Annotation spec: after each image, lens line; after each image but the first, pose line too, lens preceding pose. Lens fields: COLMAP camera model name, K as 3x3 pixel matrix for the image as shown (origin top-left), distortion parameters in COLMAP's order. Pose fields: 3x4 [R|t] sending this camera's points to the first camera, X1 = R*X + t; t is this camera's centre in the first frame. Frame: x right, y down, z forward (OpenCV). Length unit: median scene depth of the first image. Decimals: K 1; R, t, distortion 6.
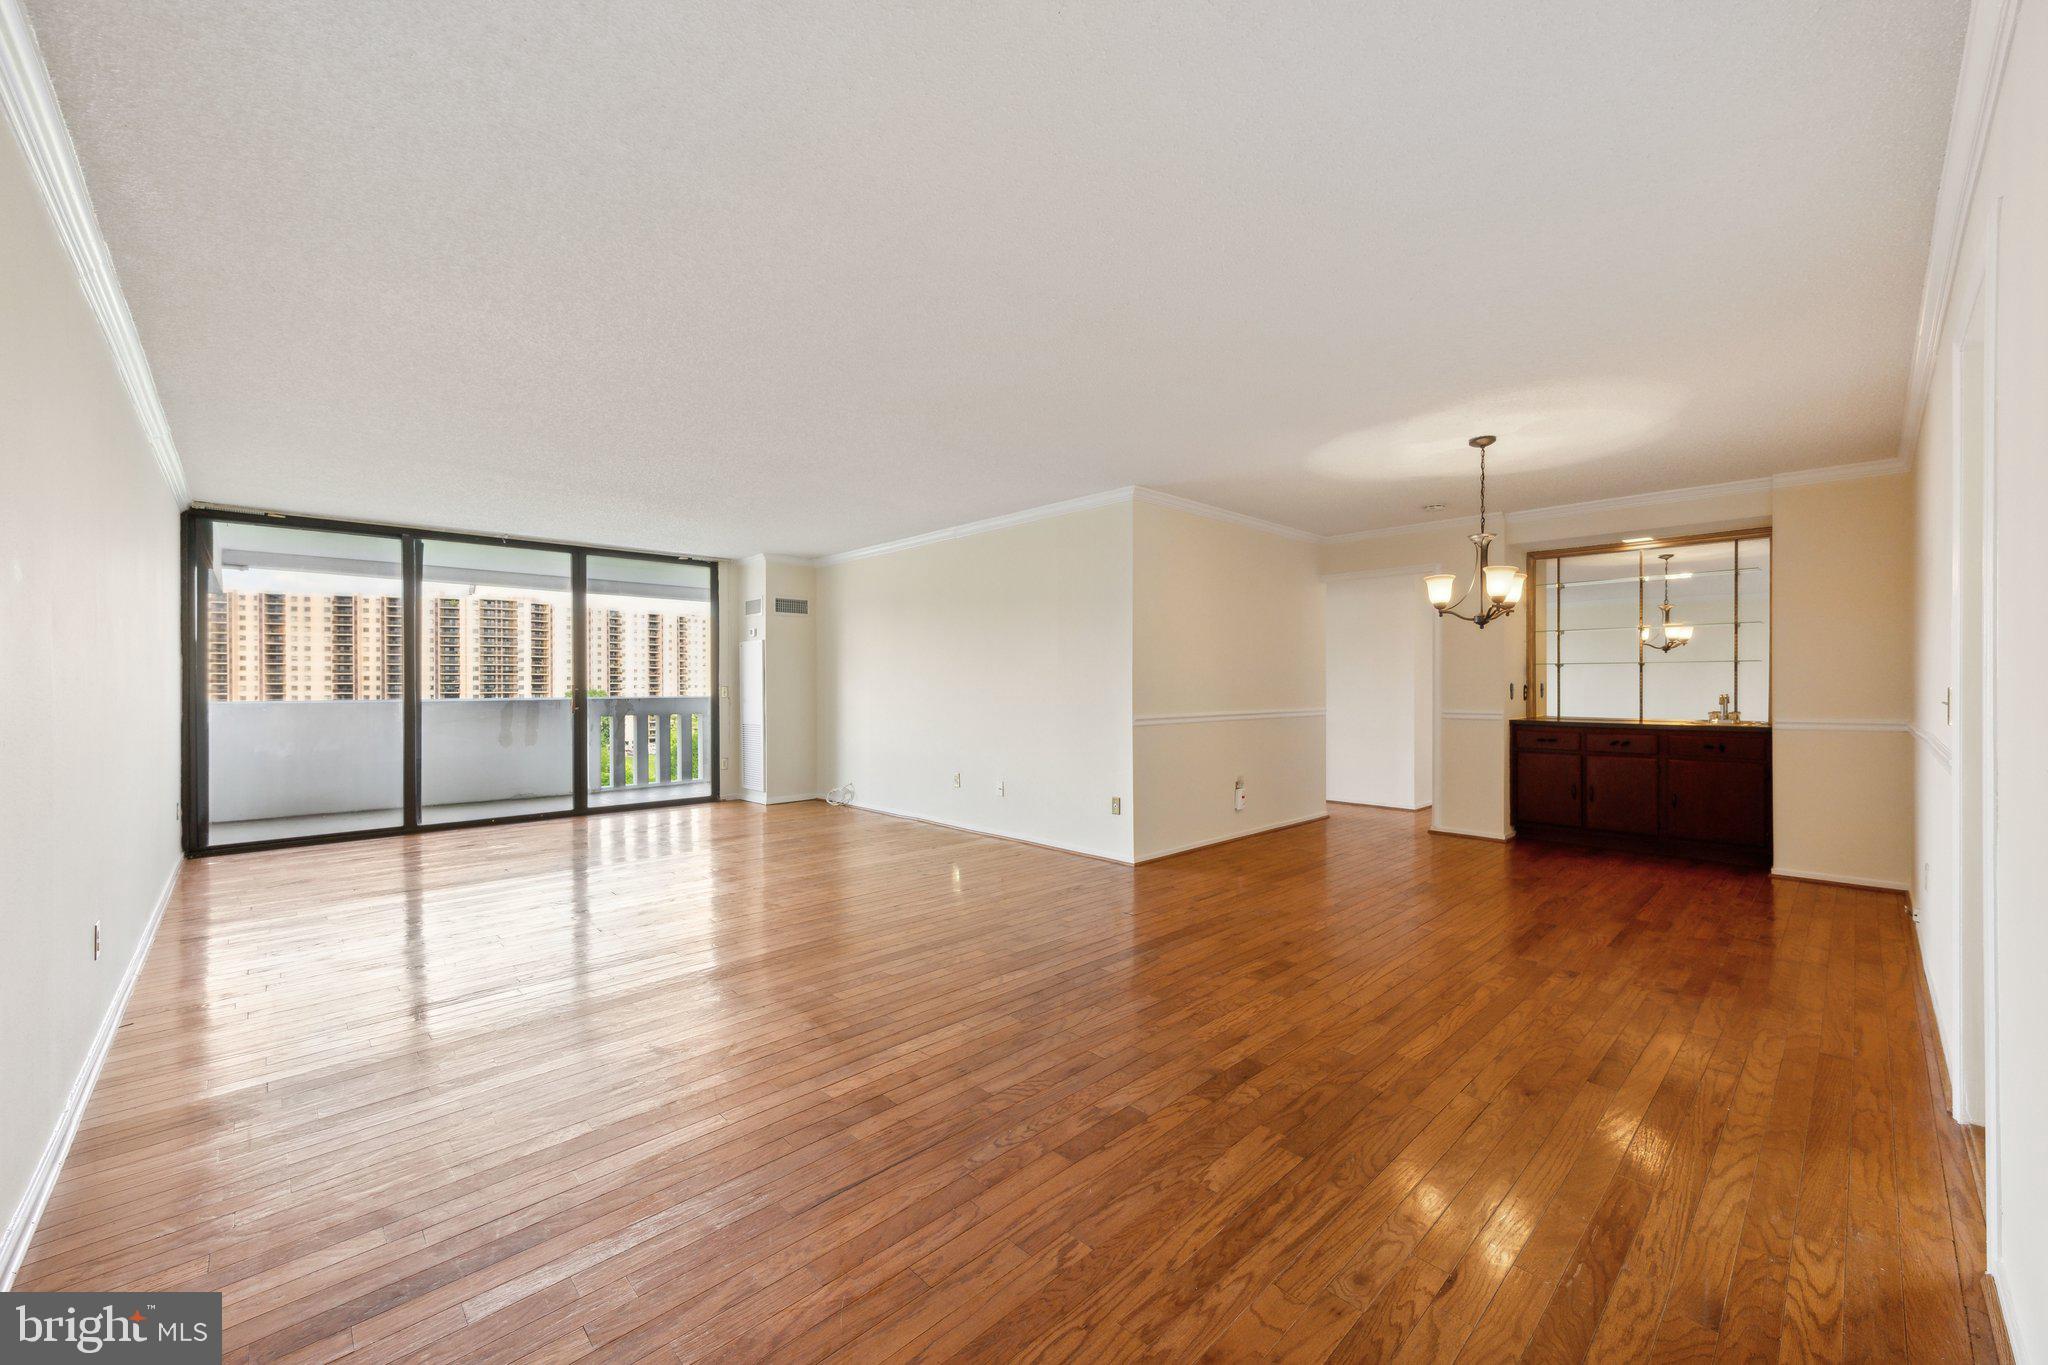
lens RADIAL K [[799.5, 0, 1027.8], [0, 799.5, 676.6], [0, 0, 1]] dist [0.002268, 0.000314]
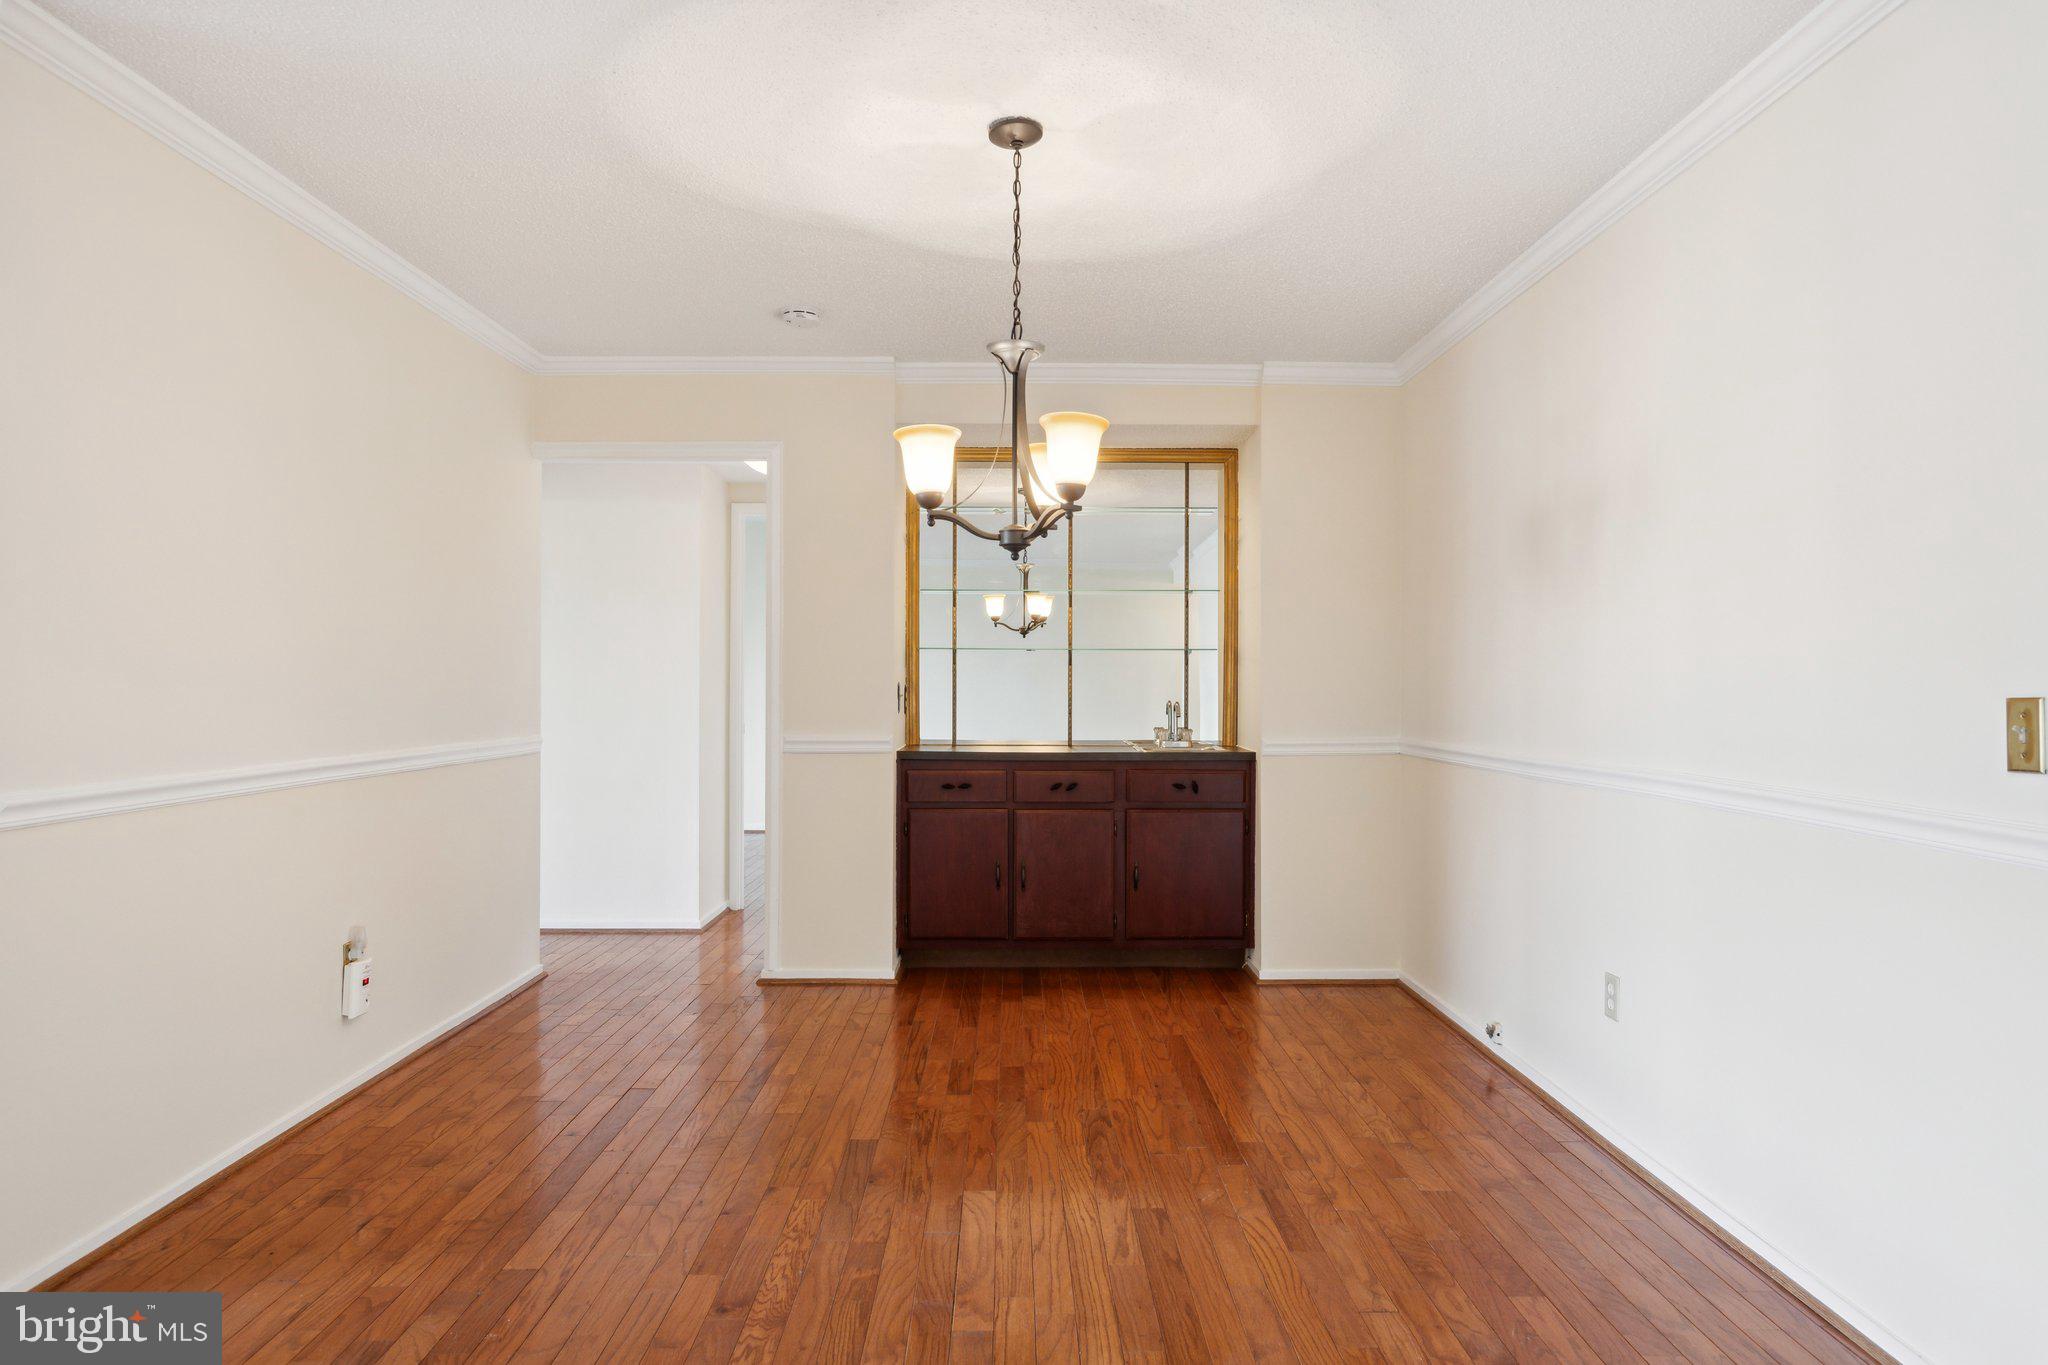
lens RADIAL K [[1253.2, 0, 1024.0], [0, 1253.2, 682.5], [0, 0, 1]] dist [-0.000759, -0.000309]
pose [[0.685090, 0.001463, 0.728457, 0.053671], [-0.009440, 0.999932, 0.006870, 0.001277], [-0.728398, -0.011583, 0.685057, 0.387997]]
